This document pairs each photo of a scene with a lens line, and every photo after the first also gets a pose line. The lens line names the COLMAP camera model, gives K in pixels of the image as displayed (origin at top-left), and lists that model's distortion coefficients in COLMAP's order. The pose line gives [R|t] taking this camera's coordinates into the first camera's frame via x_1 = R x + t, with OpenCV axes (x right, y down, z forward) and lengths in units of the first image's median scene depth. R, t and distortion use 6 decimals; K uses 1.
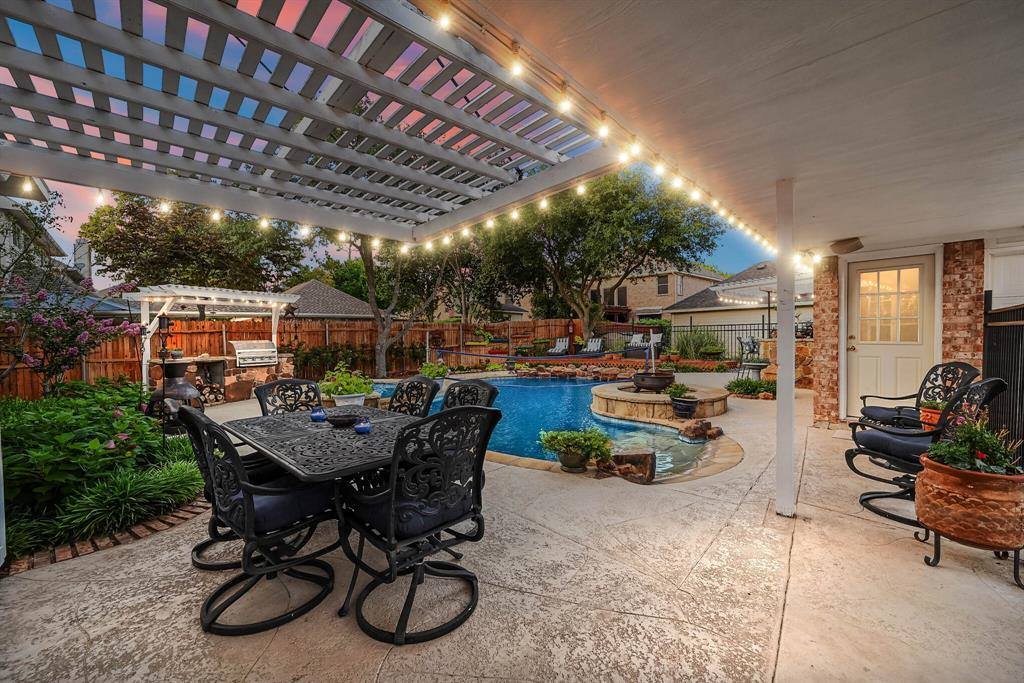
lens RADIAL K [[407.1, 0, 513.7], [0, 407.1, 340.8], [0, 0, 1]] dist [-0.000602, -0.000107]
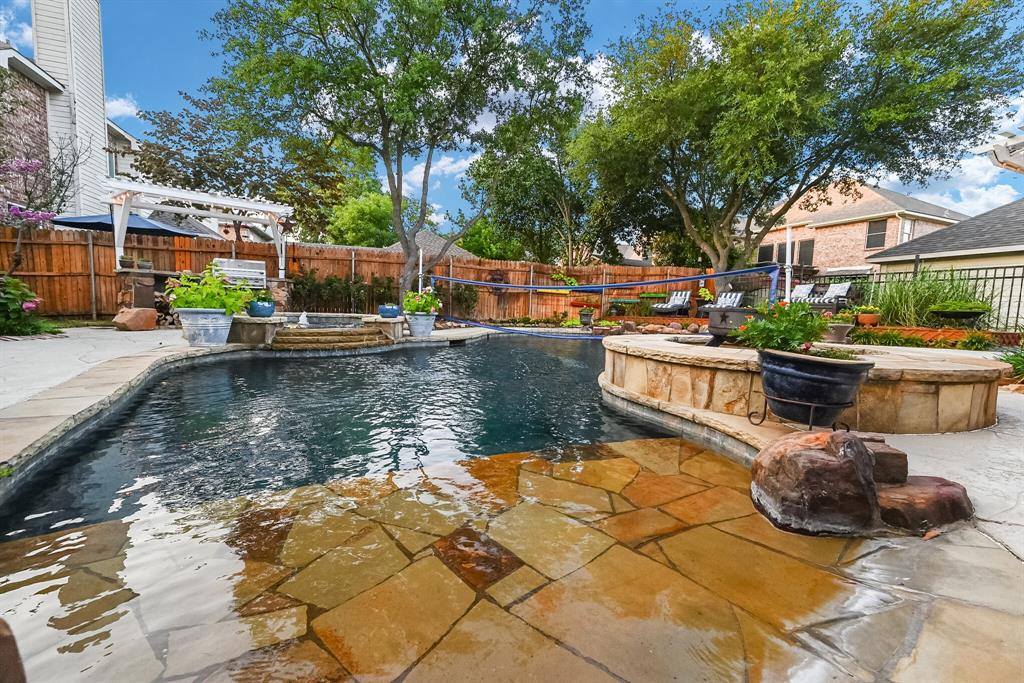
lens RADIAL K [[407.1, 0, 513.7], [0, 407.1, 340.8], [0, 0, 1]] dist [-0.000602, -0.000107]
pose [[0.927323, 0.075570, -0.366553, 0.176609], [-0.051685, 0.995876, 0.074557, 0.064274], [0.370676, -0.050193, 0.927405, 0.349358]]
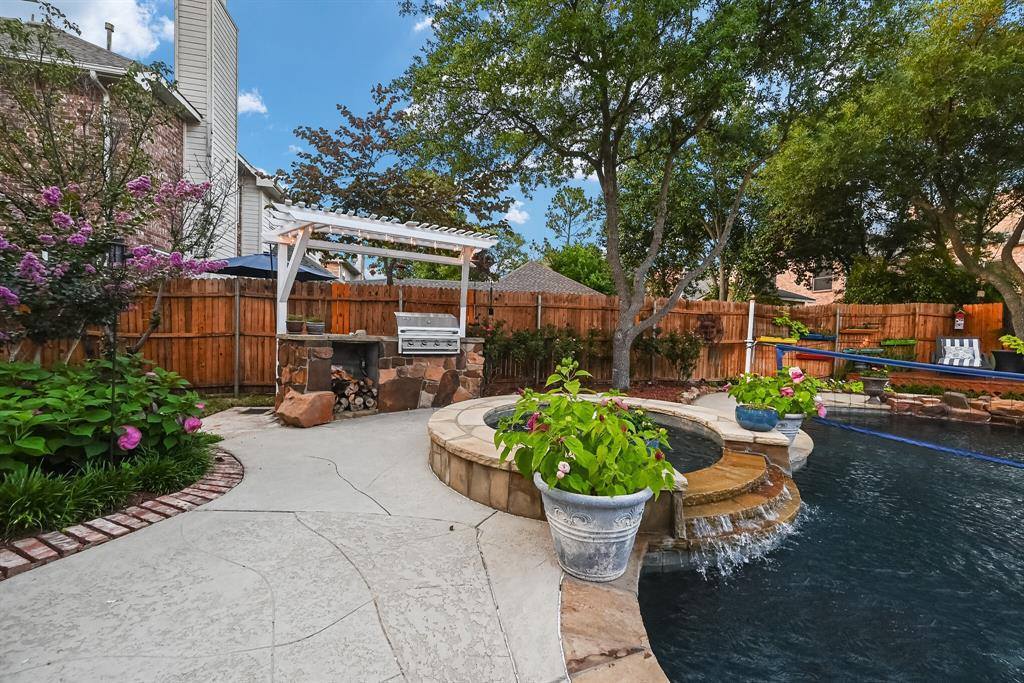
lens RADIAL K [[407.1, 0, 513.7], [0, 407.1, 340.8], [0, 0, 1]] dist [-0.000602, -0.000107]
pose [[0.876517, 0.048720, -0.478900, -0.194424], [-0.046605, 0.998780, 0.016309, 0.021247], [0.479110, 0.008025, 0.877718, 0.441780]]
